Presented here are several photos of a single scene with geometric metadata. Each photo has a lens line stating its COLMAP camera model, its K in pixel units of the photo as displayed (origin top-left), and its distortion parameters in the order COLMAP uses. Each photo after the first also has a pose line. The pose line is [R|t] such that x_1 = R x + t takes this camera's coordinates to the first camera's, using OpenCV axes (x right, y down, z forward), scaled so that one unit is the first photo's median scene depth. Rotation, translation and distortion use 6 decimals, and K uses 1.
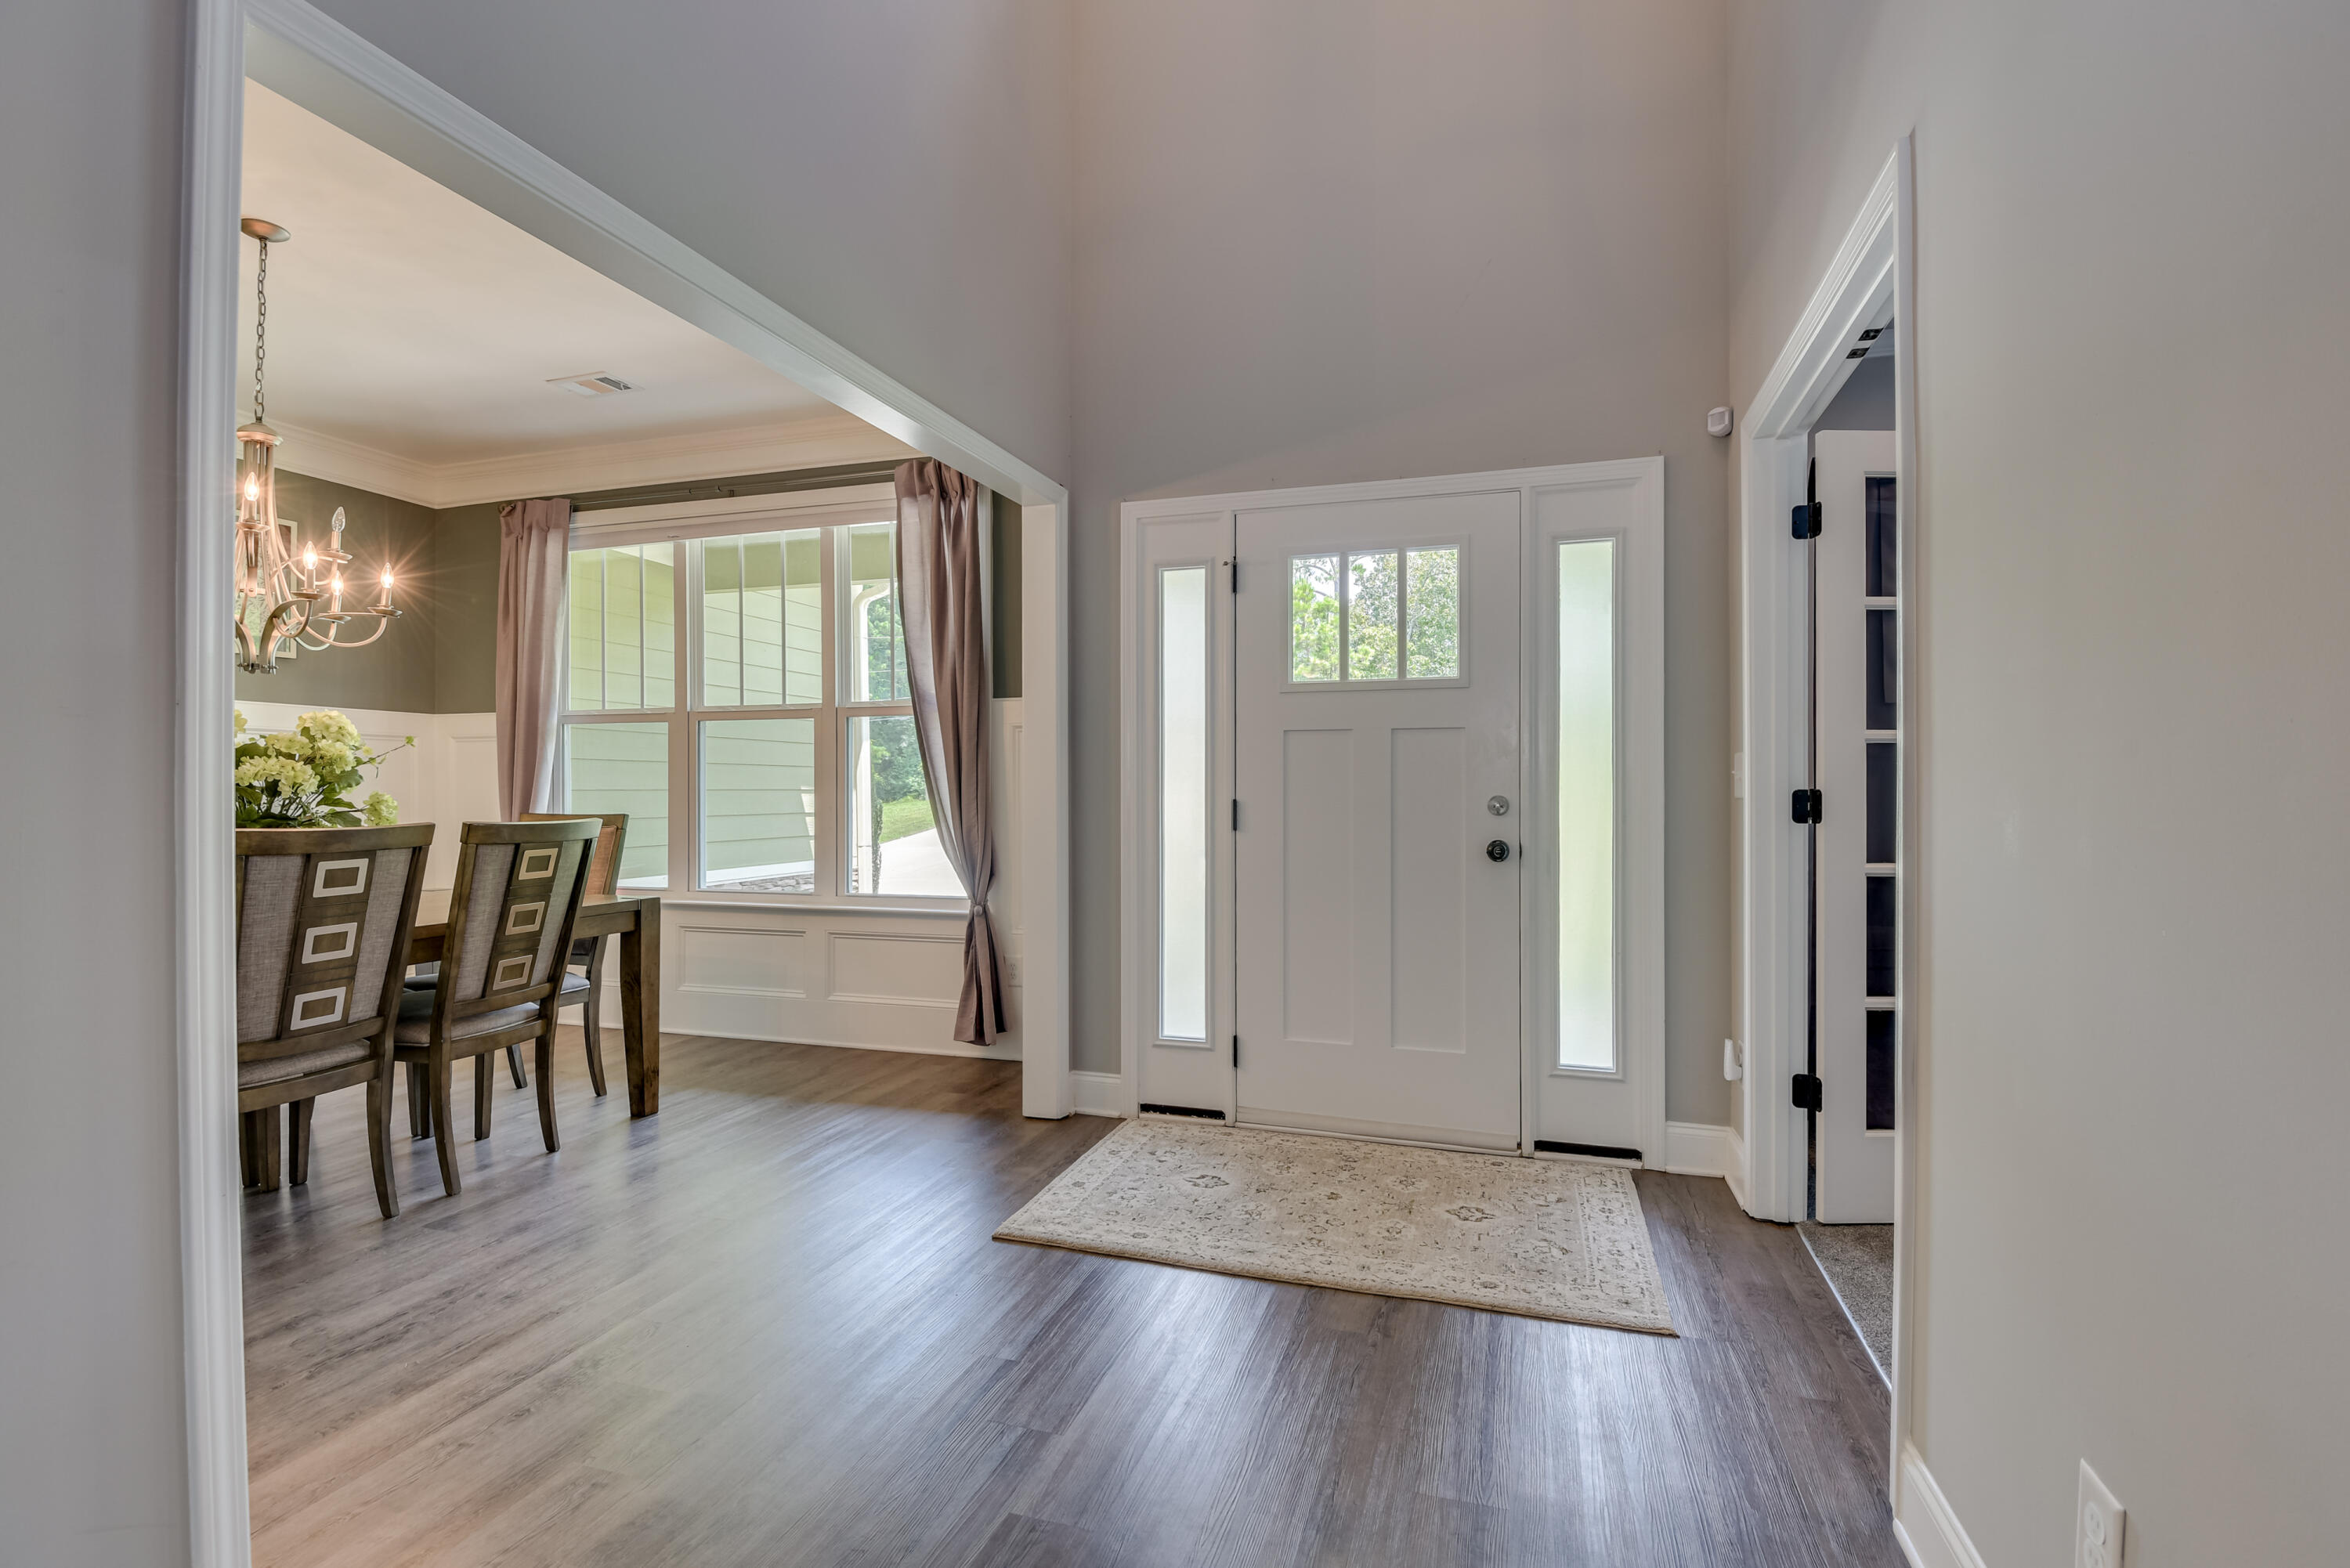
lens RADIAL K [[1078.9, 0, 1193.2], [0, 1078.9, 797.6], [0, 0, 1]] dist [0.021603, -0.019126]
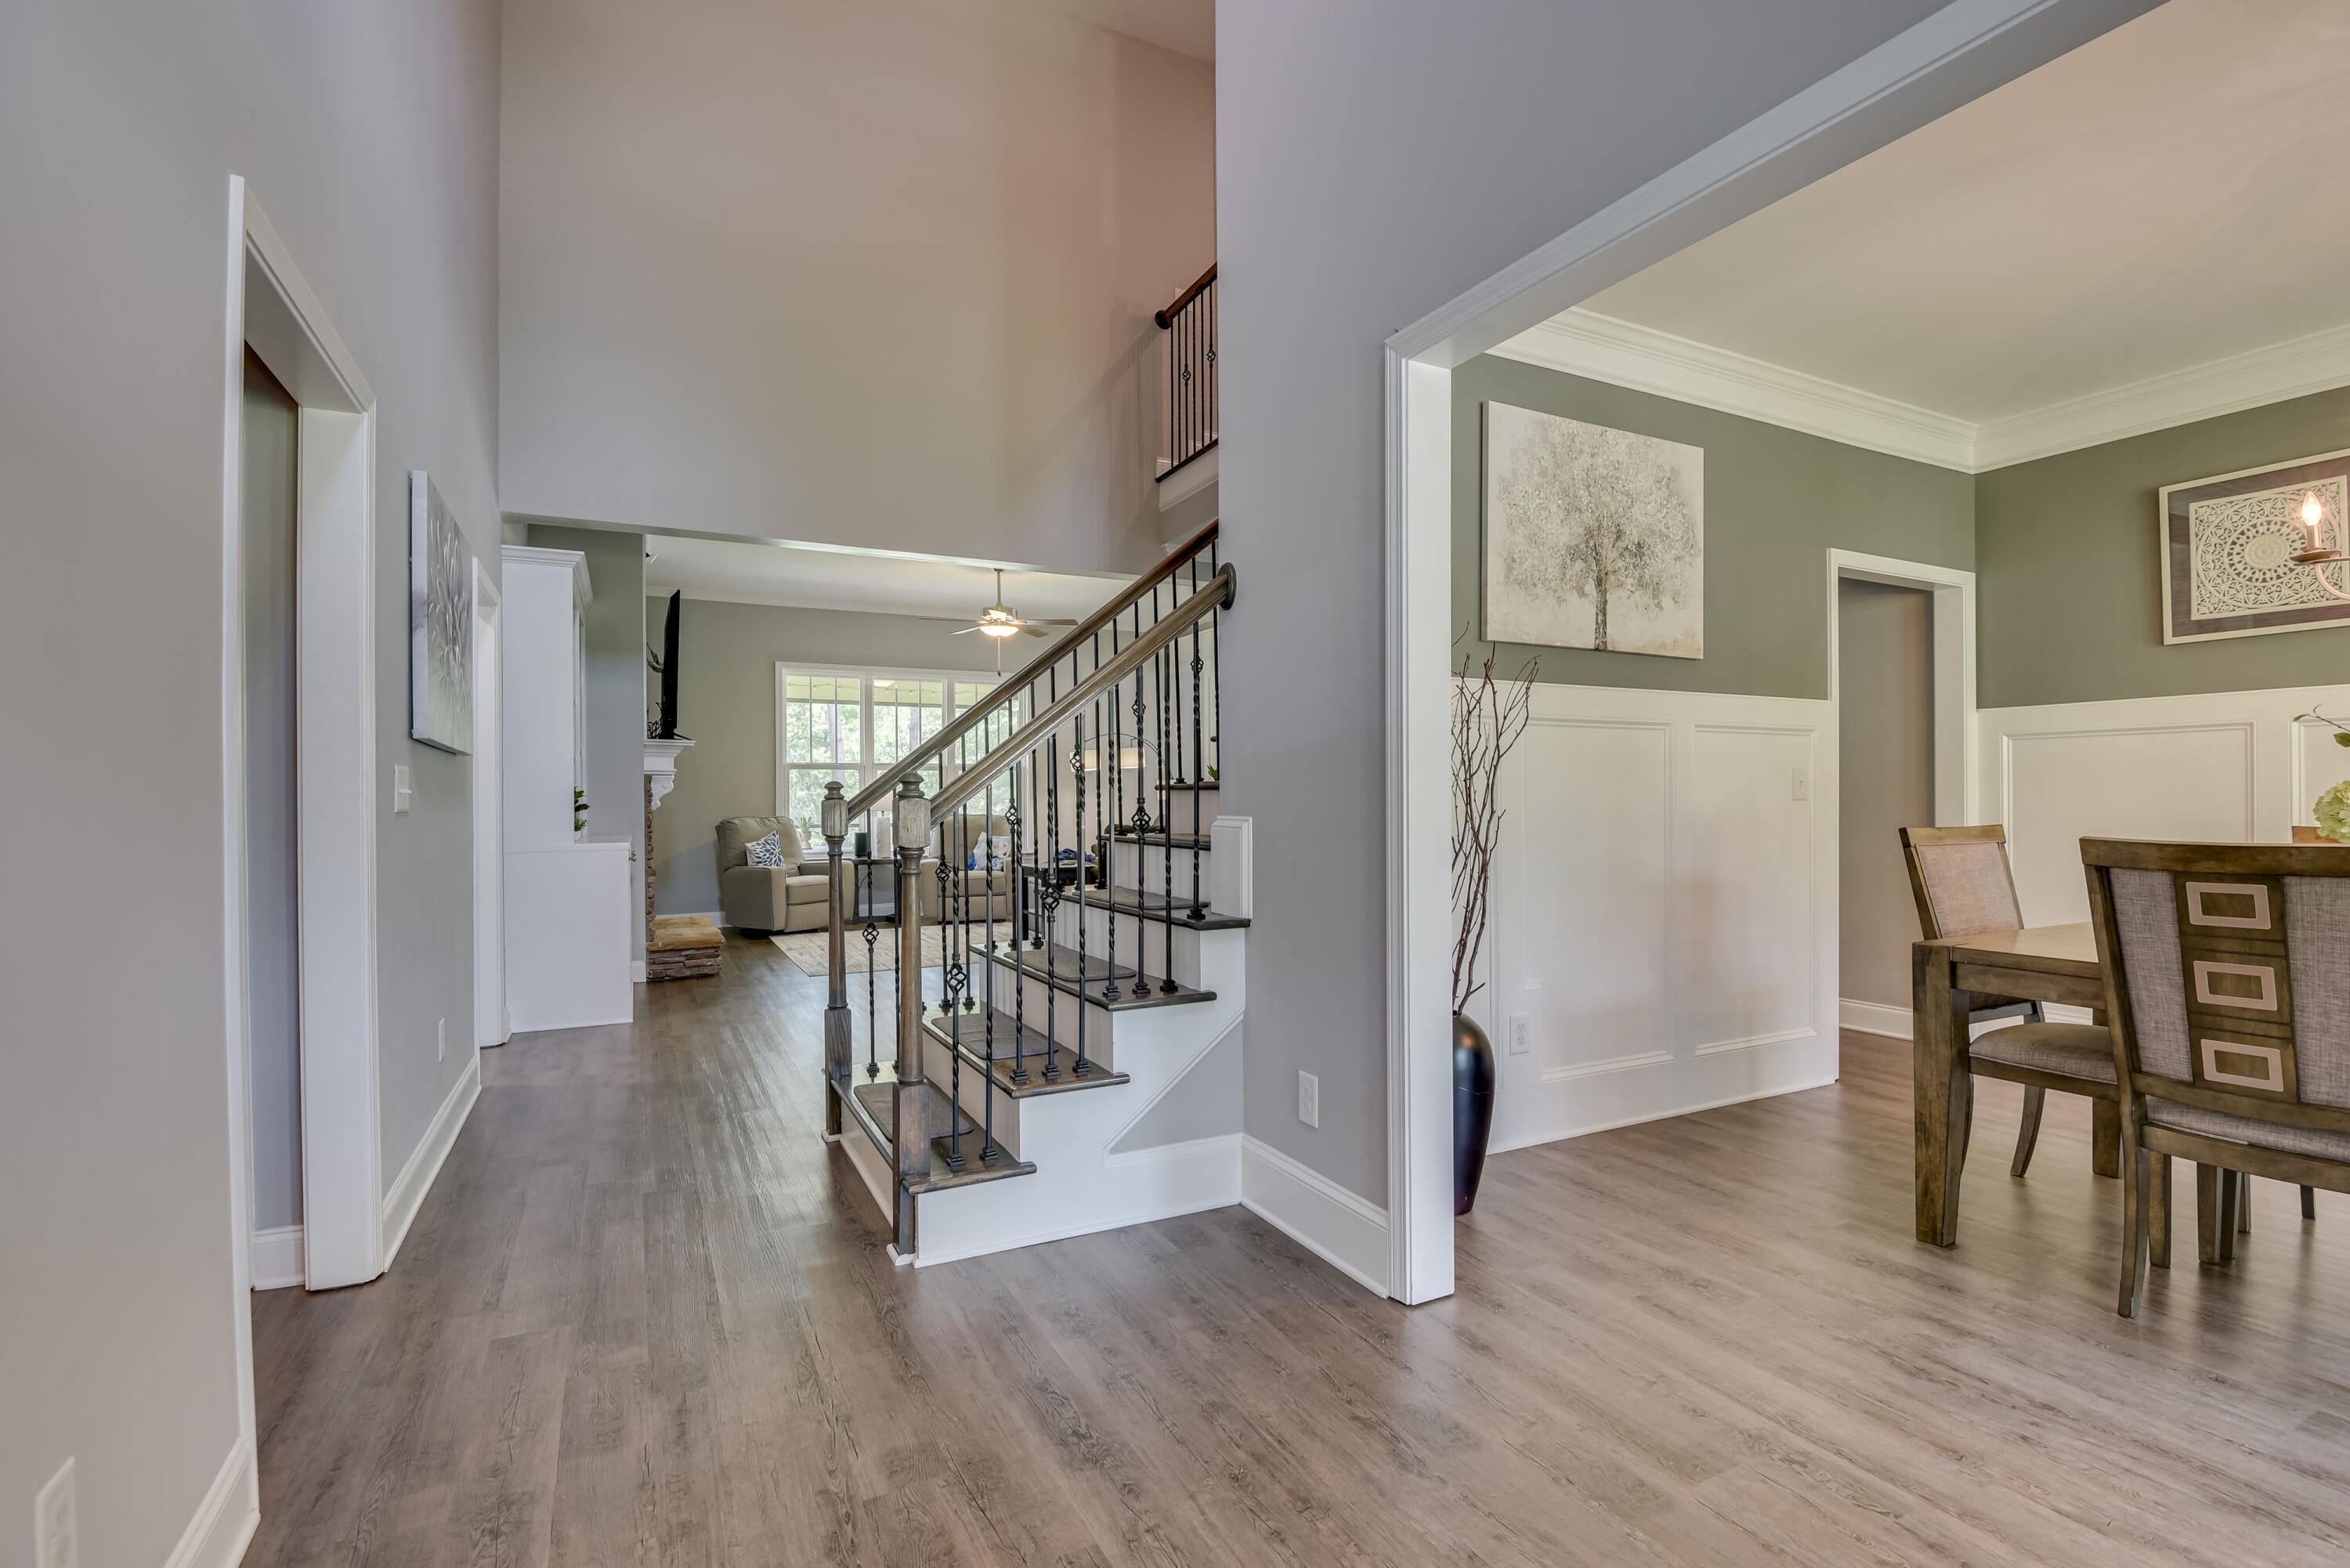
lens RADIAL K [[1078.9, 0, 1193.2], [0, 1078.9, 797.6], [0, 0, 1]] dist [0.021603, -0.019126]
pose [[-0.704859, 0.005440, -0.709327, 0.321515], [0.001867, 0.999981, 0.005814, -0.011820], [0.709345, 0.002774, -0.704856, 1.023558]]
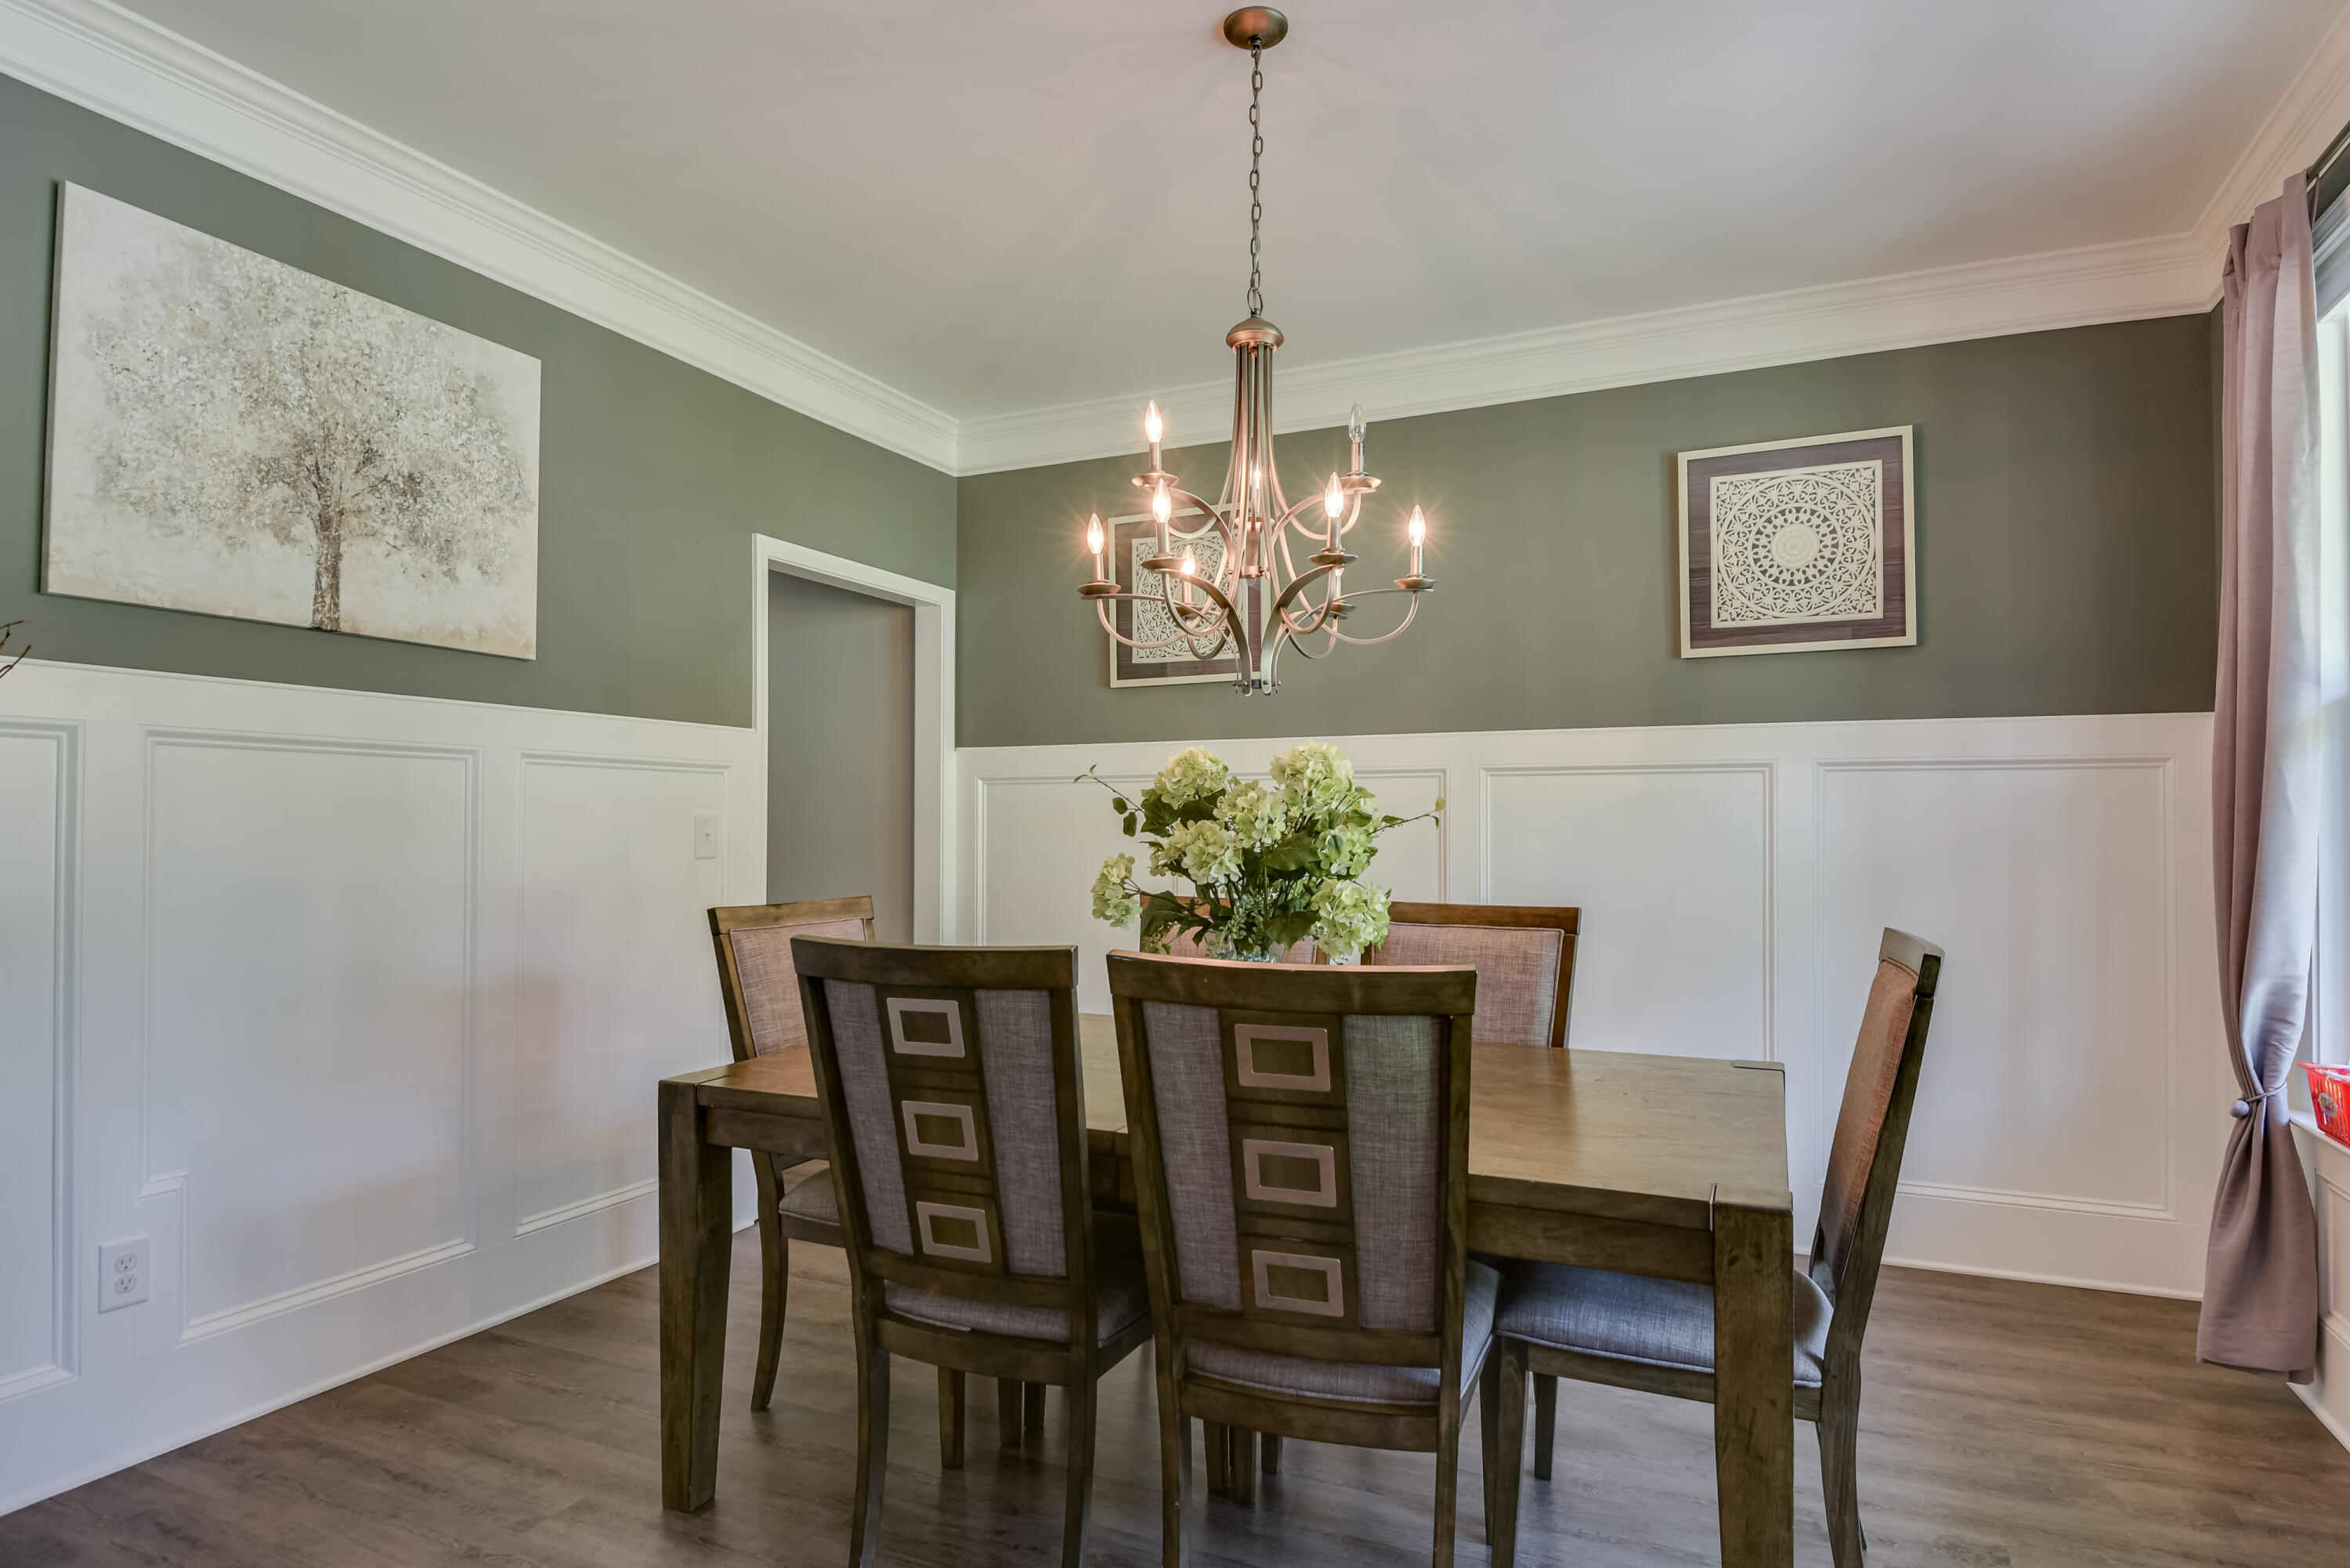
lens RADIAL K [[1289.5, 0, 1175.6], [0, 1289.5, 803.9], [0, 0, 1]] dist [-0.022992, -0.000679]
pose [[-0.128241, -0.015230, -0.991626, -0.091507], [-0.006640, 0.999873, -0.014497, -0.040956], [0.991721, 0.004726, -0.128325, 1.231252]]
